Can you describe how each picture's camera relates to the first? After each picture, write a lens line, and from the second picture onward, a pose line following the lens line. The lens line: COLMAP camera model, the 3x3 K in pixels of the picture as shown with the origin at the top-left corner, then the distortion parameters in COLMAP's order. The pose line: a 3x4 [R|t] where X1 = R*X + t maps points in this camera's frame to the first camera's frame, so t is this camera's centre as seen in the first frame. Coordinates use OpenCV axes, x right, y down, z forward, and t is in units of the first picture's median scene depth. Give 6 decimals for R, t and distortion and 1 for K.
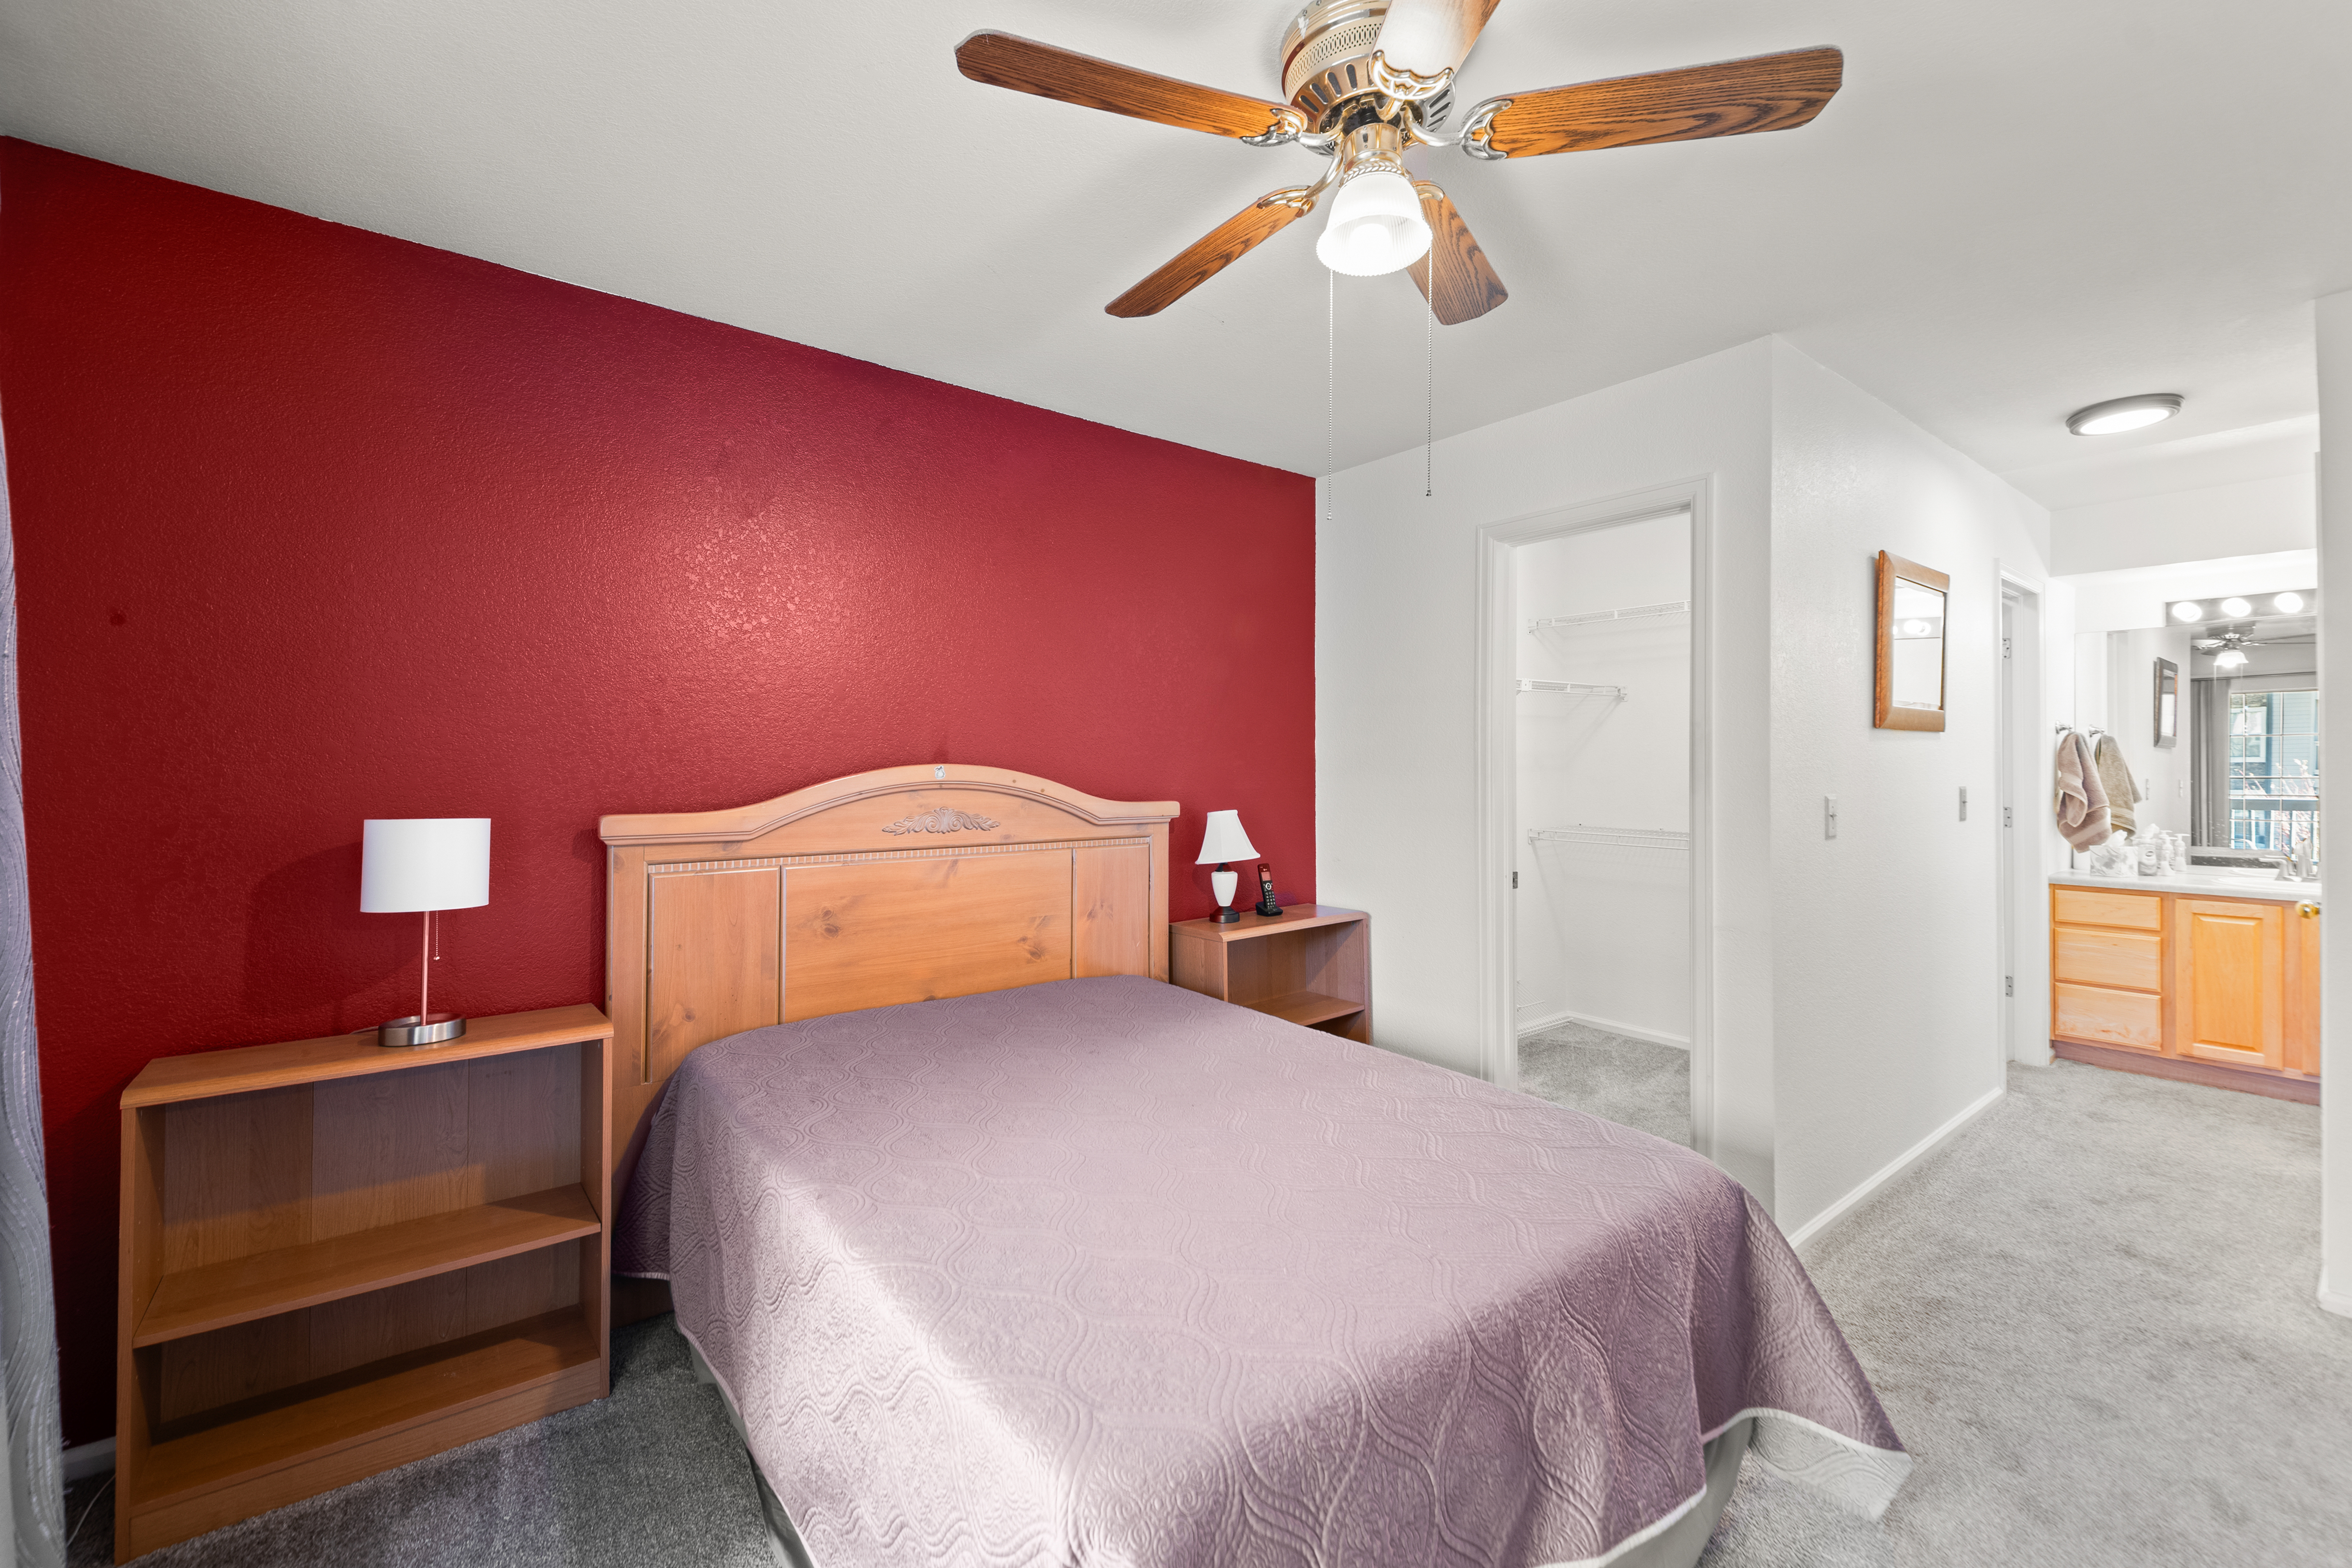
lens RADIAL K [[952.7, 0, 1183.0], [0, 952.7, 785.2], [0, 0, 1]] dist [-0.001127, -0.000258]
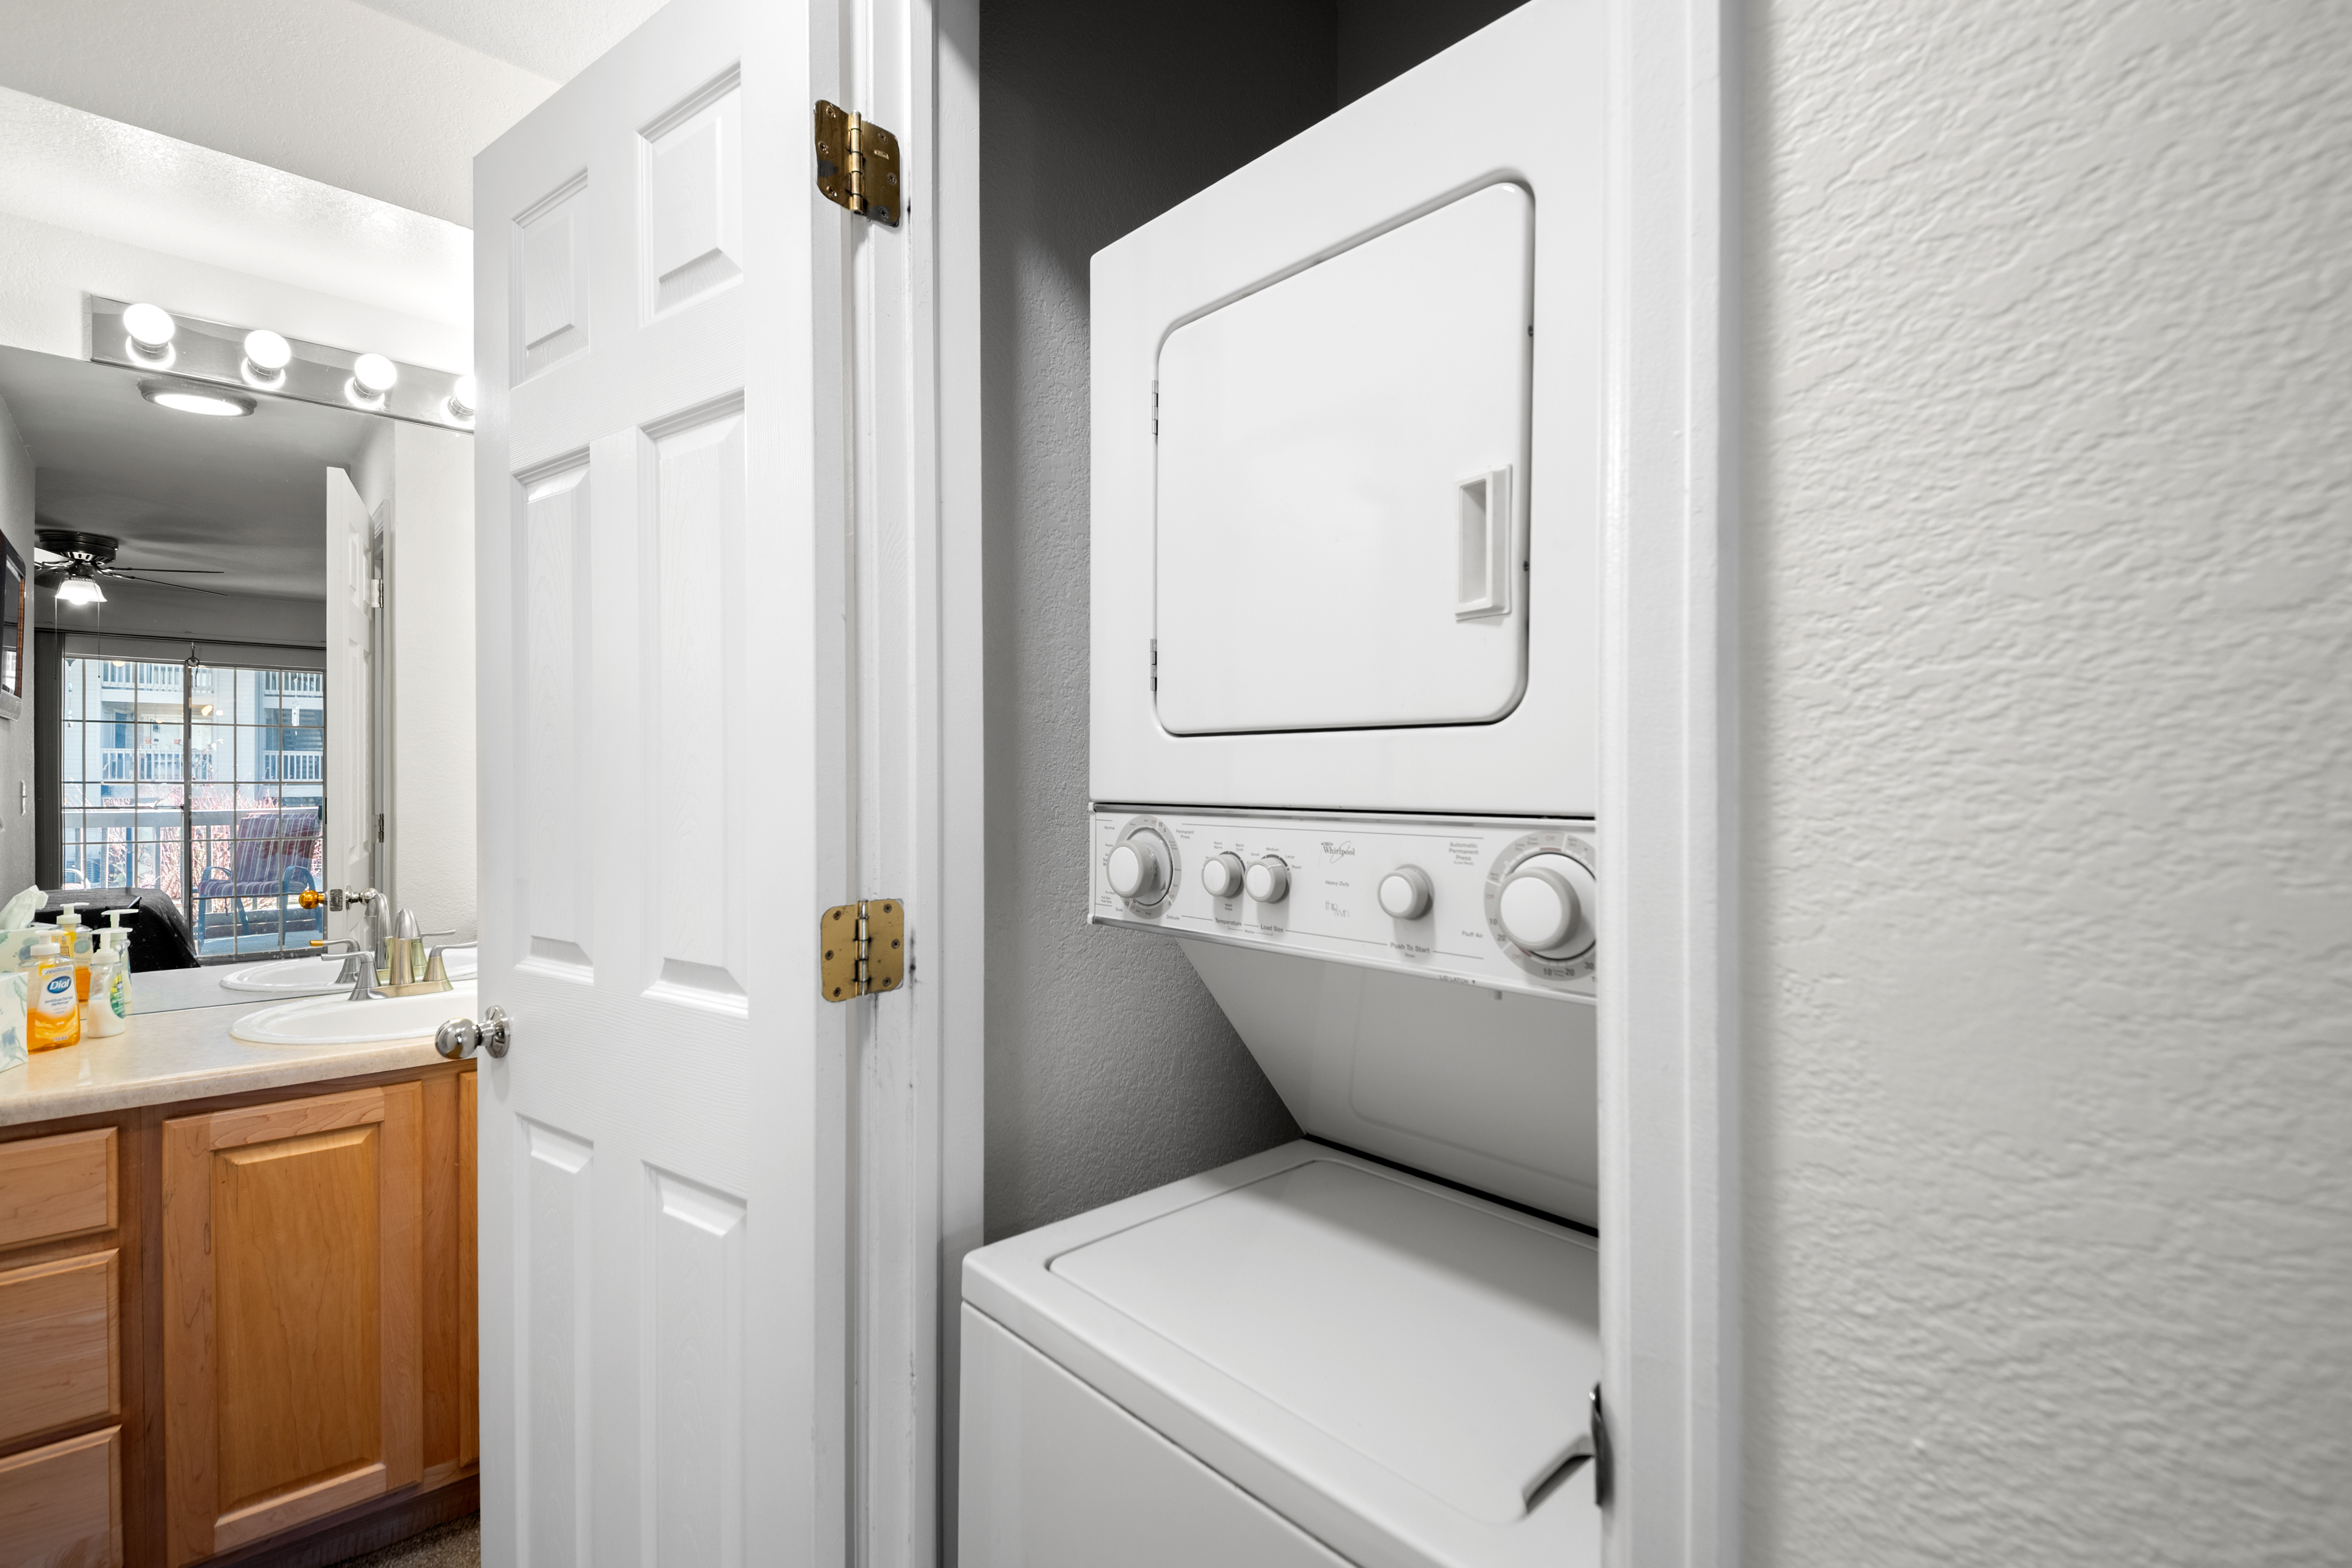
lens RADIAL K [[1037.9, 0, 1176.0], [0, 1037.9, 784.0], [0, 0, 1]] dist [0.001535, 0.000330]
pose [[-0.105413, -0.006937, 0.994404, 0.638354], [0.005751, 0.999955, 0.007585, 0.000696], [-0.994412, 0.006518, -0.105368, 0.678516]]
